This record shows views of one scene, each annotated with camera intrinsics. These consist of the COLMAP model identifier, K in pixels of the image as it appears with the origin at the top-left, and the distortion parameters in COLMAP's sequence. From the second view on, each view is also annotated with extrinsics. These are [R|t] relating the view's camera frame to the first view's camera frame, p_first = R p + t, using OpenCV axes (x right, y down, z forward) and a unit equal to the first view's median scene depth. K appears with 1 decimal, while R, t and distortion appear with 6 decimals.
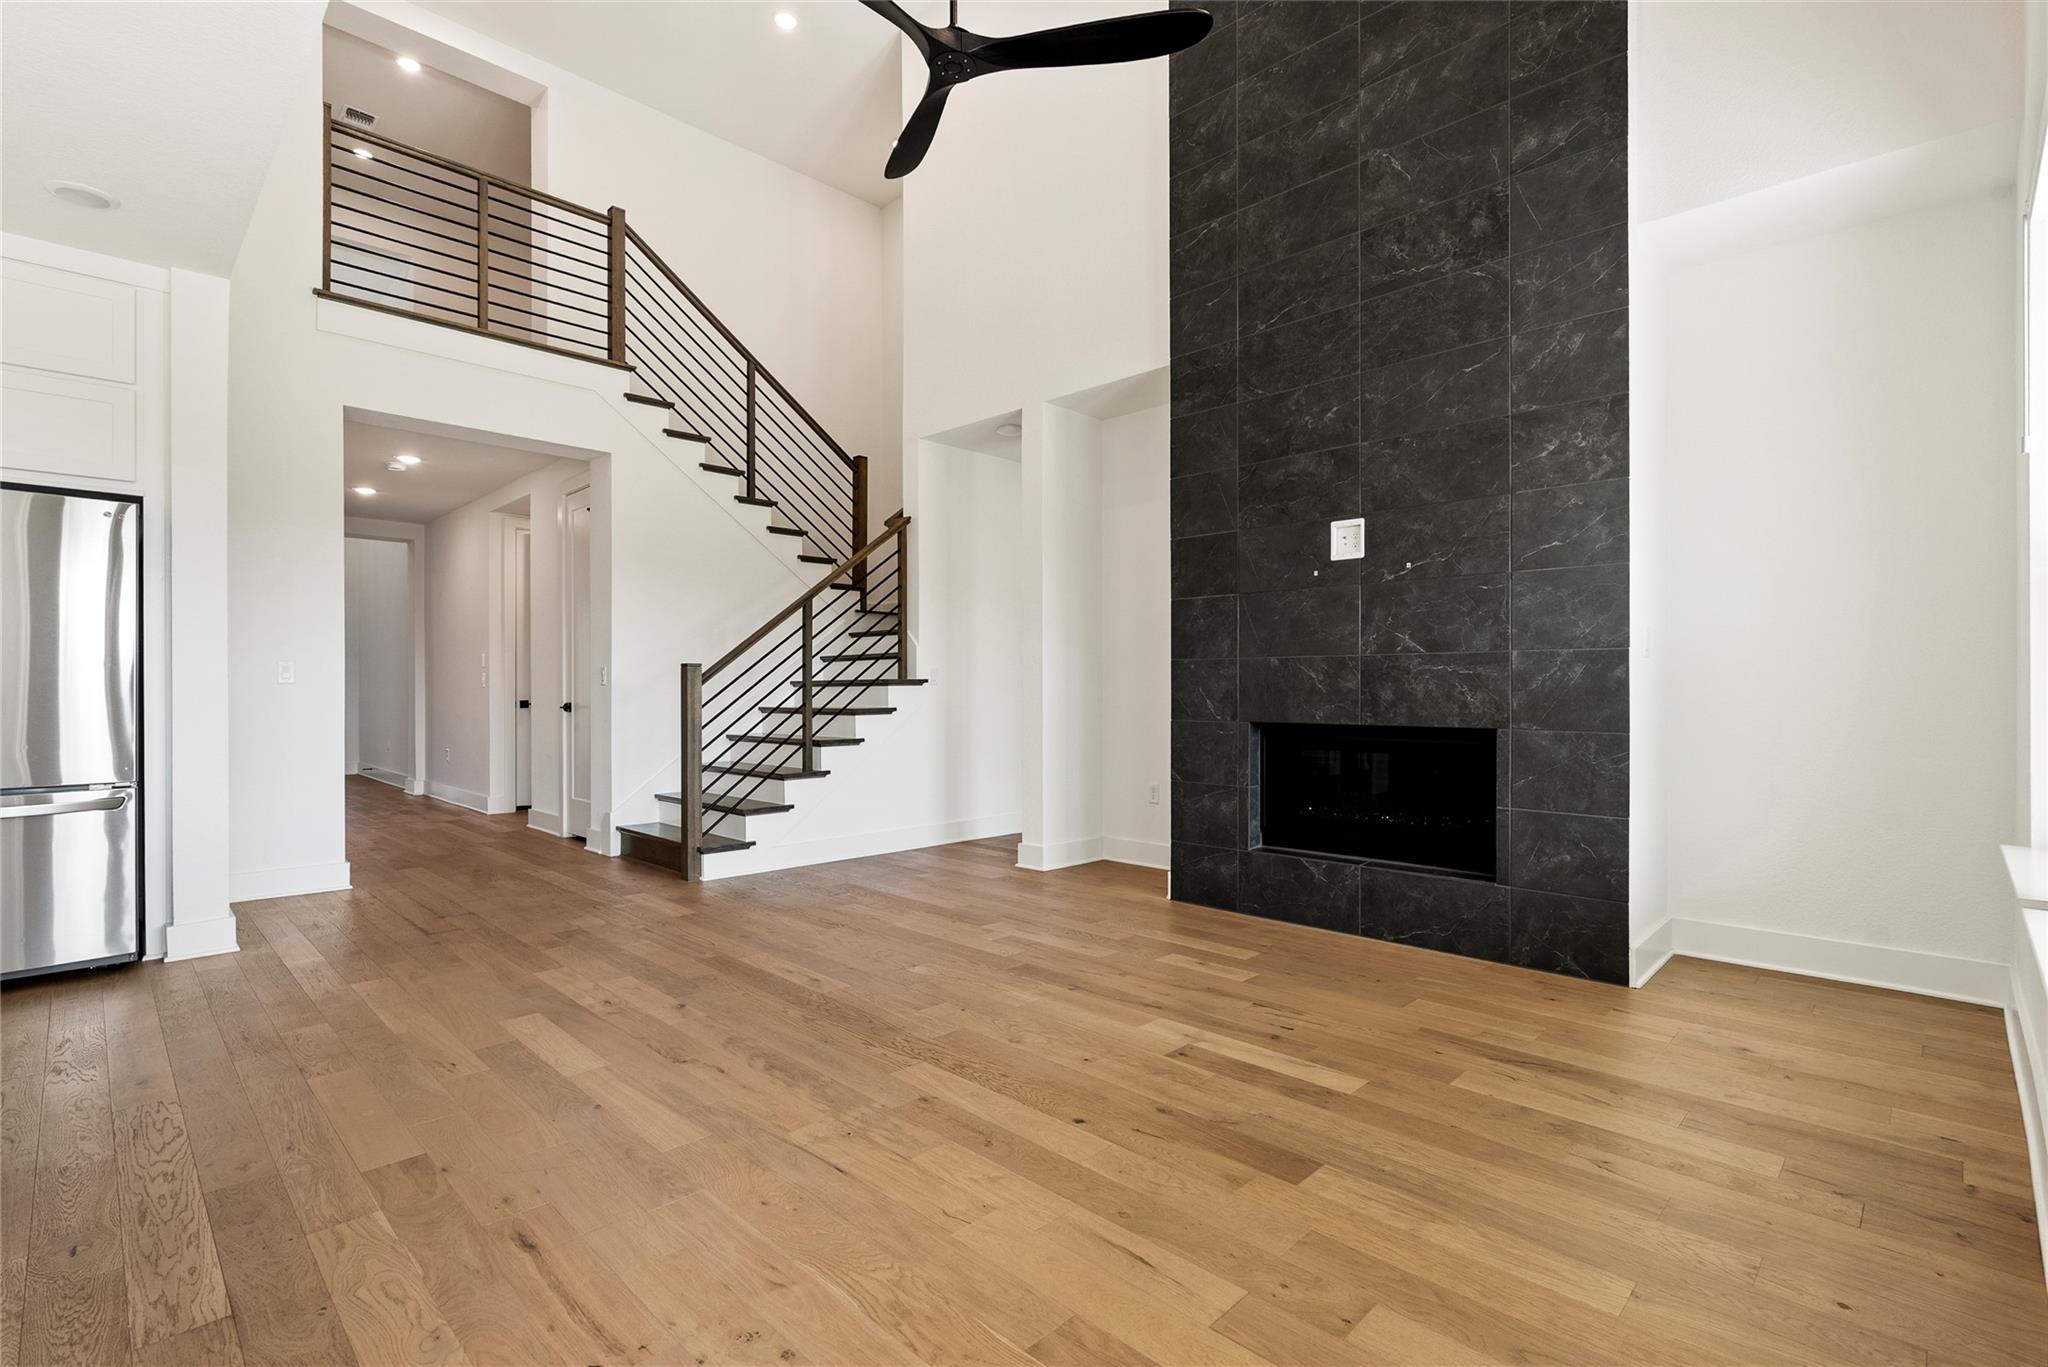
lens RADIAL K [[944.9, 0, 1031.7], [0, 944.9, 686.4], [0, 0, 1]] dist [-0.005103, 0.000373]
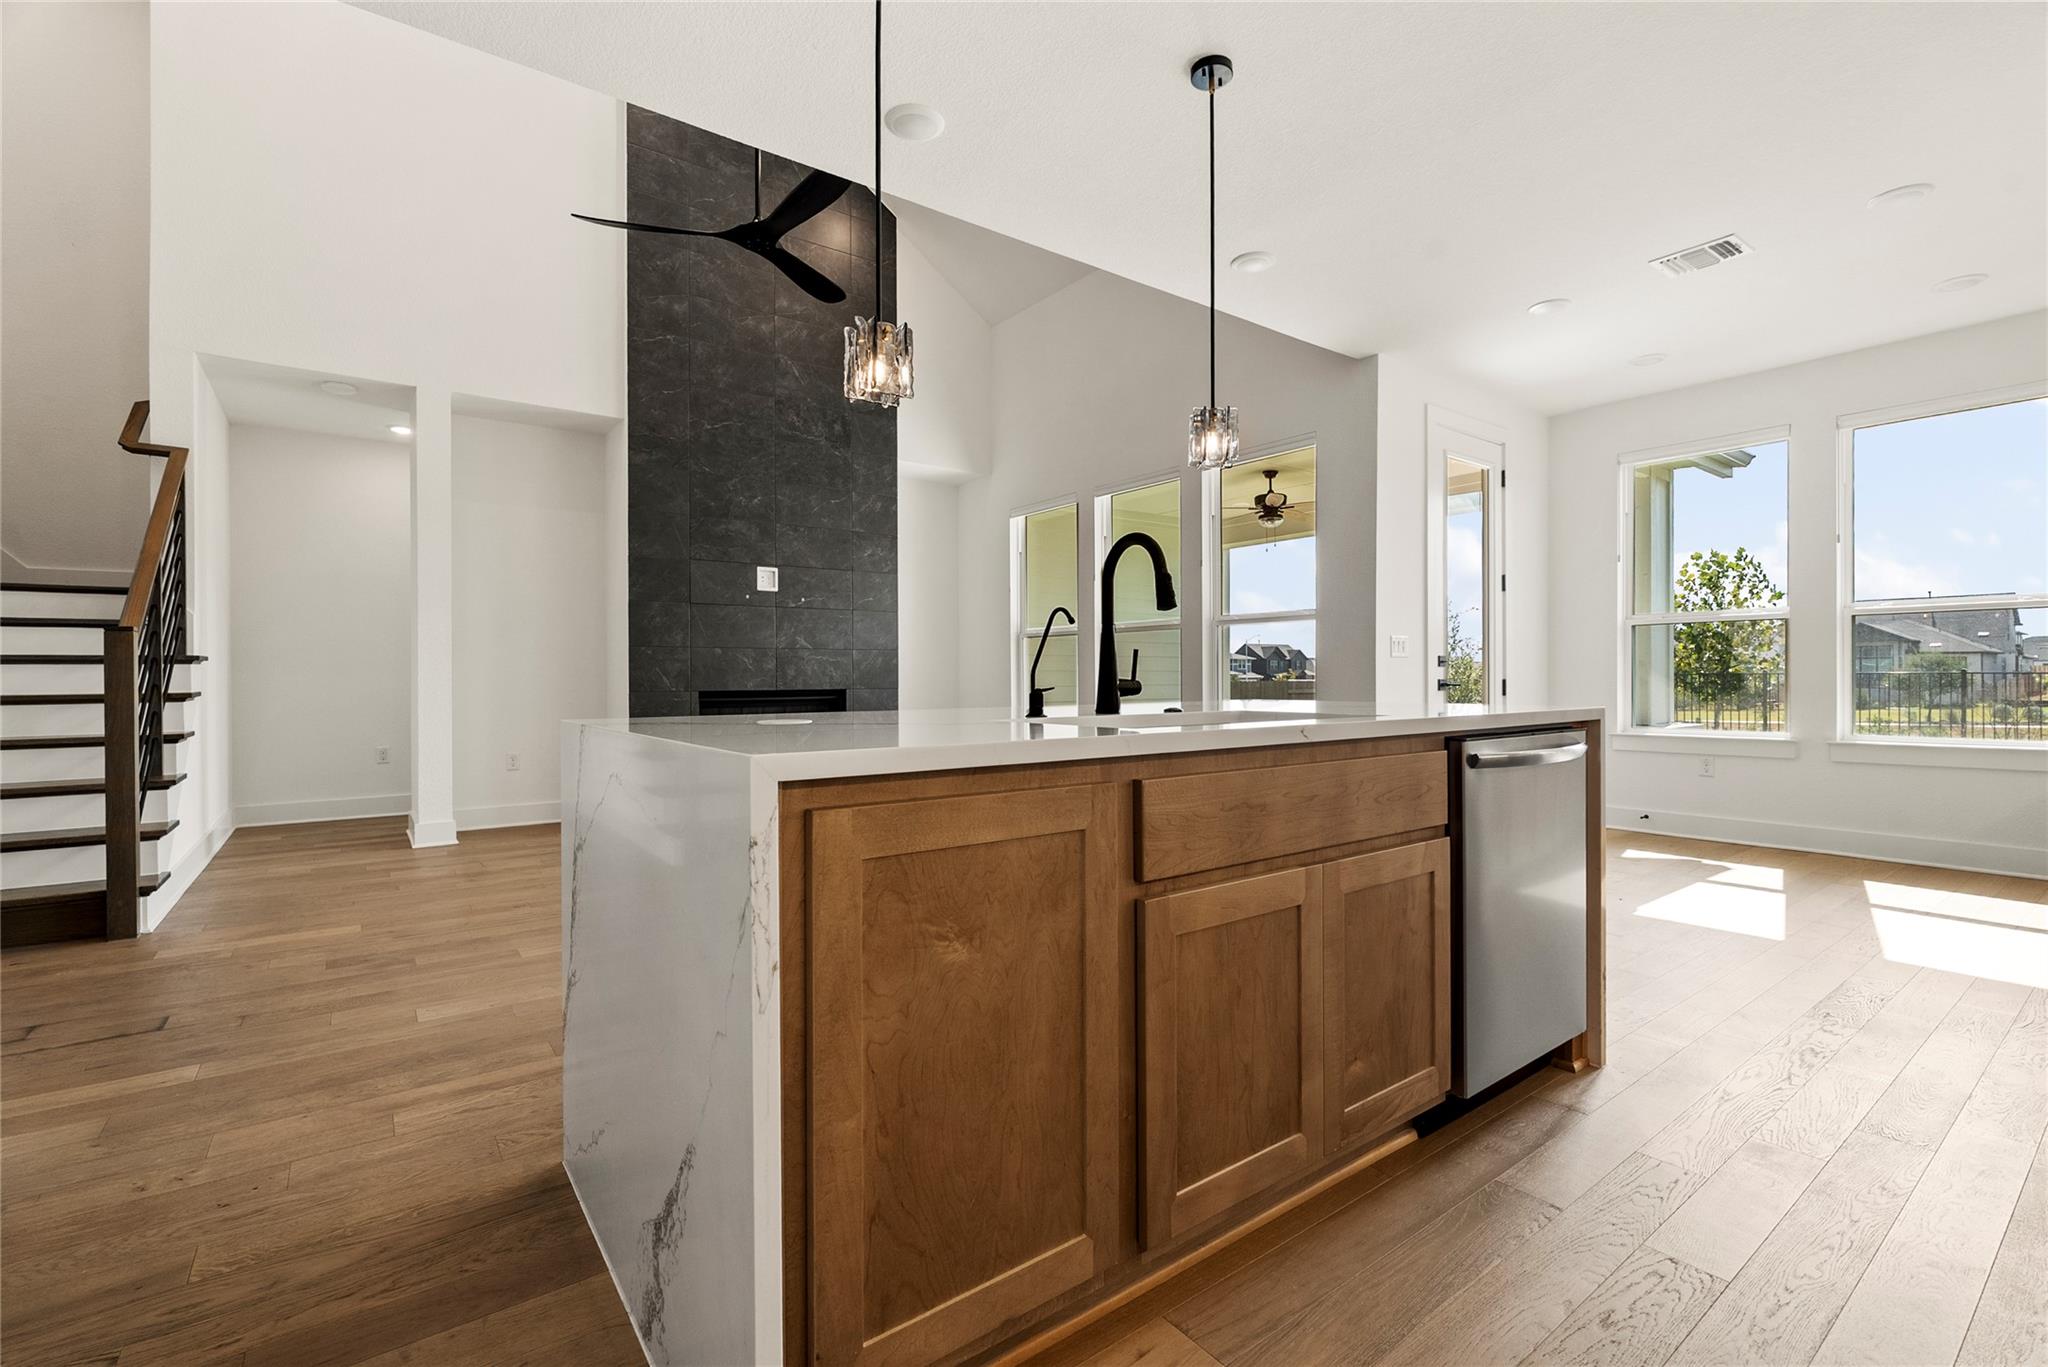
lens RADIAL K [[899.6, 0, 1028.3], [0, 899.6, 676.6], [0, 0, 1]] dist [-0.007986, 0.000495]
pose [[0.152003, 0.001245, 0.988379, -1.238839], [0.004789, 0.999987, -0.001996, 0.023186], [-0.988368, 0.005036, 0.151995, 0.325467]]
